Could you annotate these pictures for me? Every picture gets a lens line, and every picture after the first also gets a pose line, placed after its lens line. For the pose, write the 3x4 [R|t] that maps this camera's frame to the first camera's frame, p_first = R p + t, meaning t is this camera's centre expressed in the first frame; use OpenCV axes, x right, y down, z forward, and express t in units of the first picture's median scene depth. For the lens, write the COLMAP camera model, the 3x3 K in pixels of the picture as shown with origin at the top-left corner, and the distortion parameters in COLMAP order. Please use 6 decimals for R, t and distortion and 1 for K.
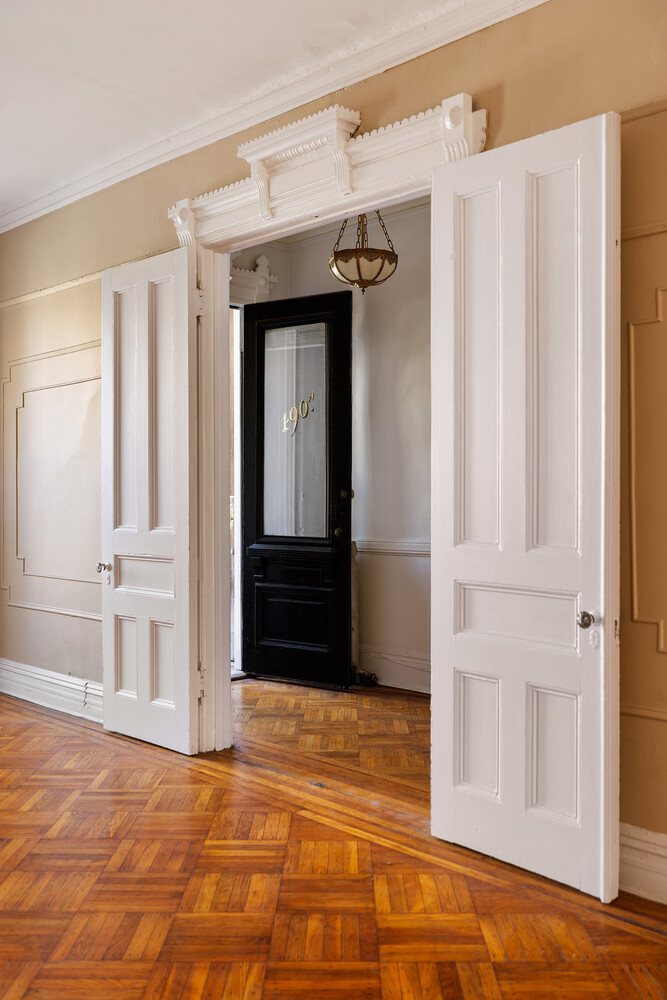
lens RADIAL K [[967.9, 0, 332.7], [0, 967.9, 487.7], [0, 0, 1]] dist [-0.007853, 0.008181]
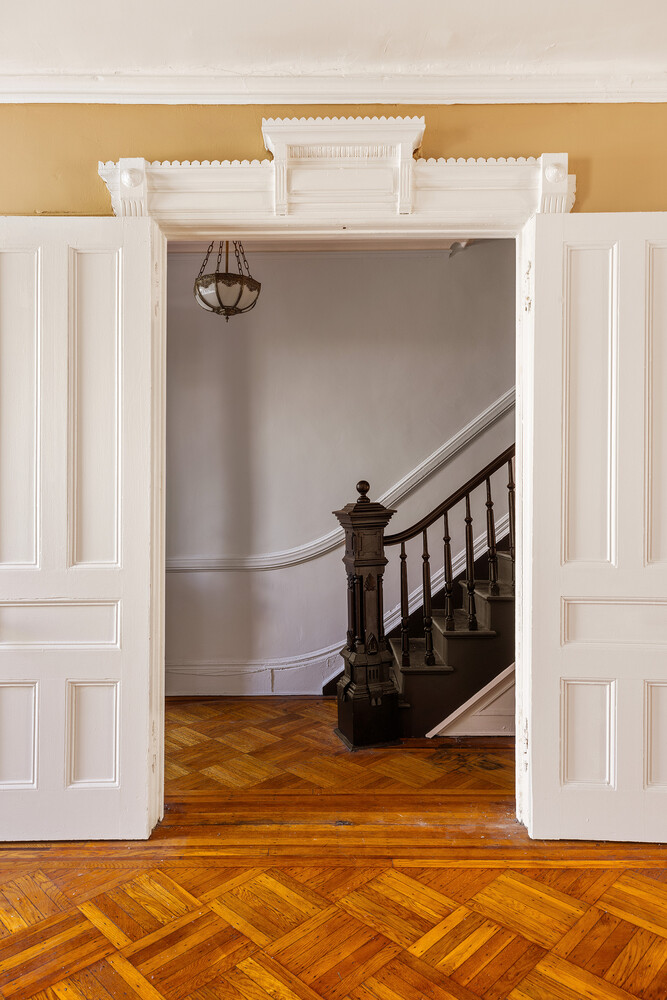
lens RADIAL K [[641.2, 0, 333.5], [0, 641.2, 500.0], [0, 0, 1]] dist [0.004276, 0.003157]
pose [[0.699107, 0.004633, 0.715002, -0.500669], [-0.001156, 0.999985, -0.005349, -0.008220], [-0.715016, 0.002913, 0.699102, 0.594536]]
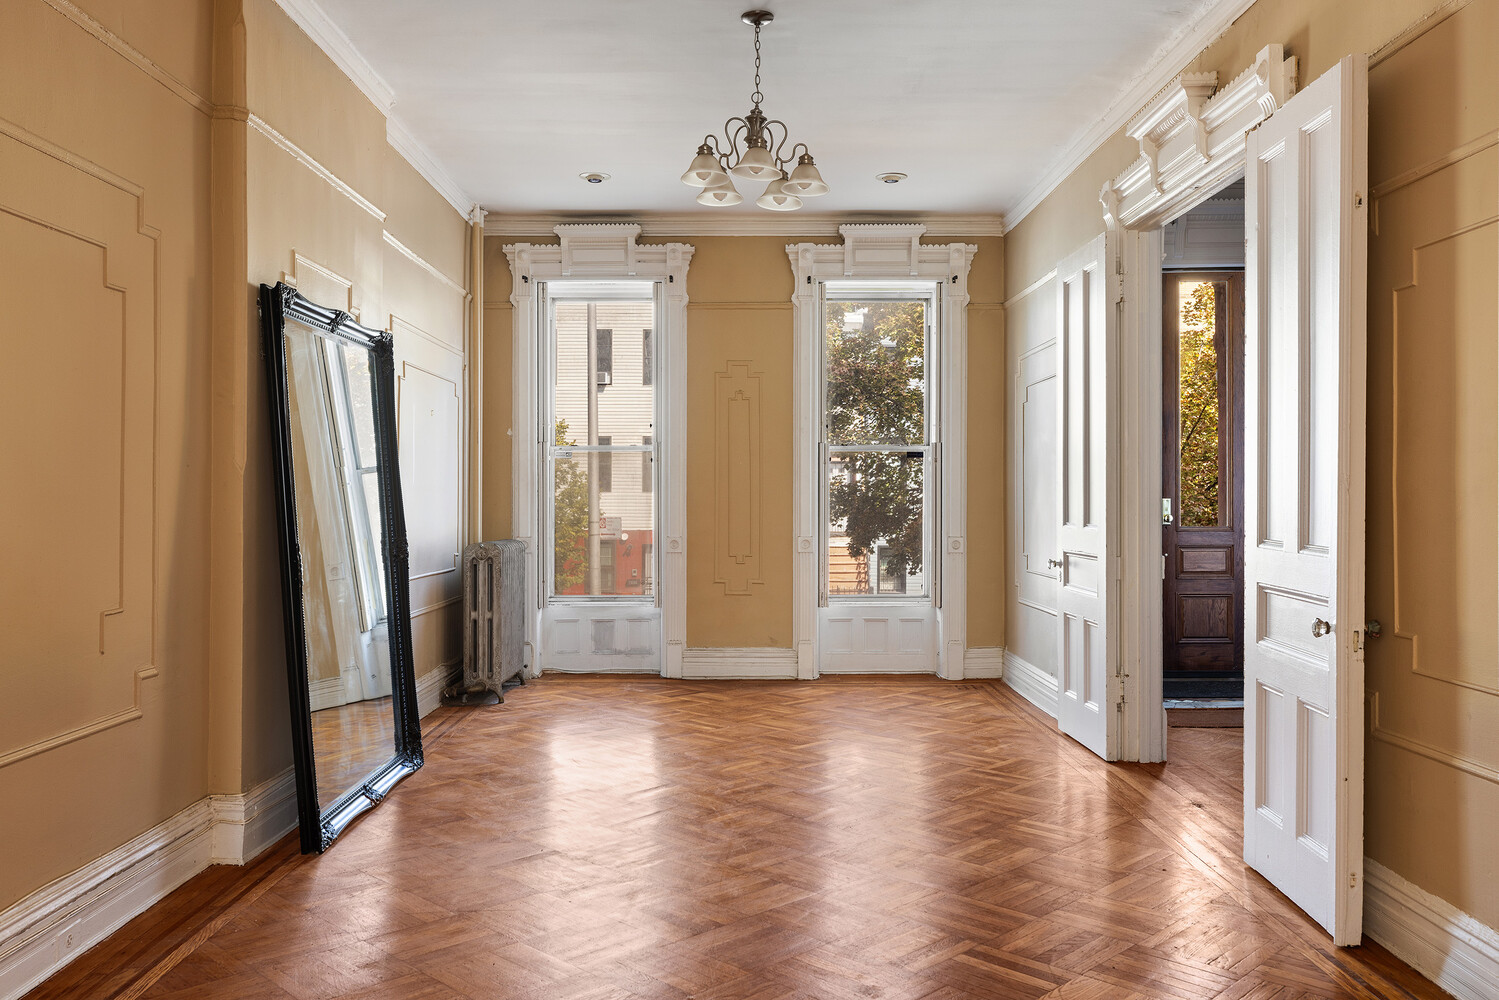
lens RADIAL K [[1212.7, 0, 749.5], [0, 1212.7, 500.0], [0, 0, 1]] dist [0.002494, -0.000186]
pose [[0.726380, 0.008296, -0.687243, 0.493450], [-0.000587, 0.999934, 0.011450, 0.004132], [0.687293, -0.007914, 0.726338, -0.138991]]
